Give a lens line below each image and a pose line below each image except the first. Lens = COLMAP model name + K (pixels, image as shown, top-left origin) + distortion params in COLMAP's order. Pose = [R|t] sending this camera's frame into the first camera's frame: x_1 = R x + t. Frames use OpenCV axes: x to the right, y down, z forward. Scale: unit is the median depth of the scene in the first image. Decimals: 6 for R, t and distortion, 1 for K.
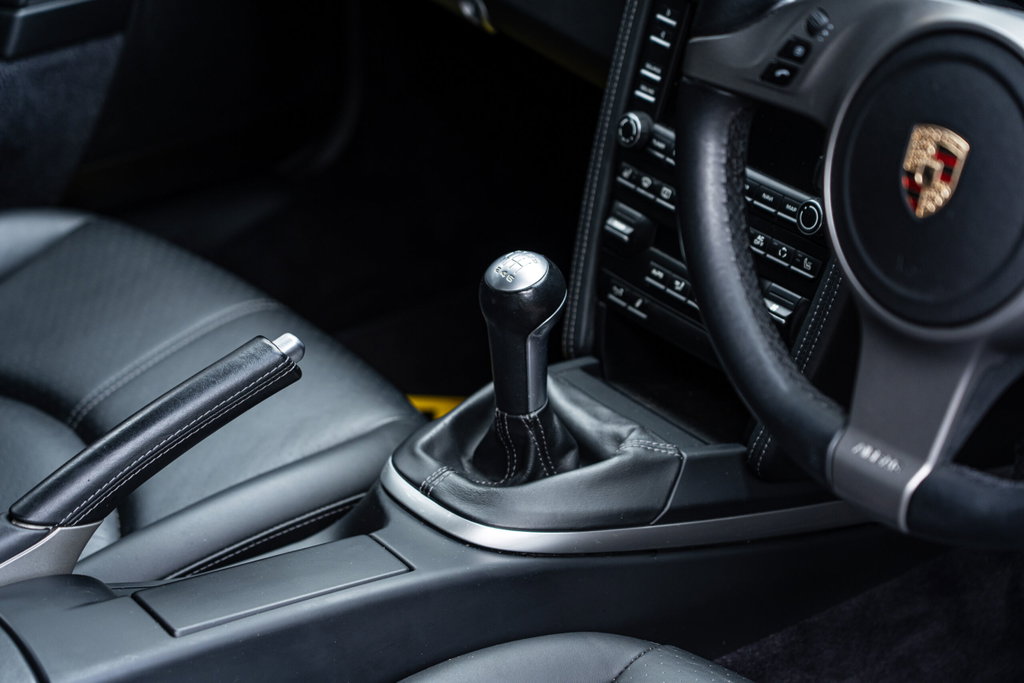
lens RADIAL K [[2780.7, 0, 511.4], [0, 2780.7, 340.5], [0, 0, 1]] dist [0.095360, 0.000000]
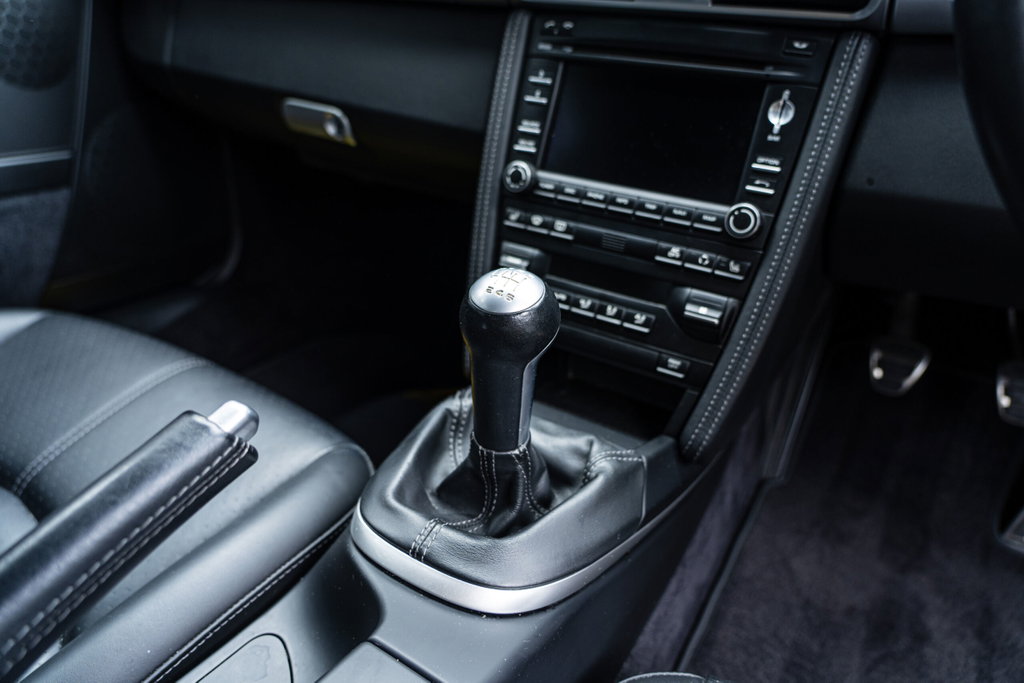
lens RADIAL K [[691.5, 0, 510.9], [0, 691.5, 344.3], [0, 0, 1]] dist [-0.003317, -0.003506]
pose [[0.937743, -0.109307, 0.329681, -0.063315], [0.111549, 0.993684, 0.012170, -0.010066], [-0.328929, 0.025363, 0.944014, 0.734044]]
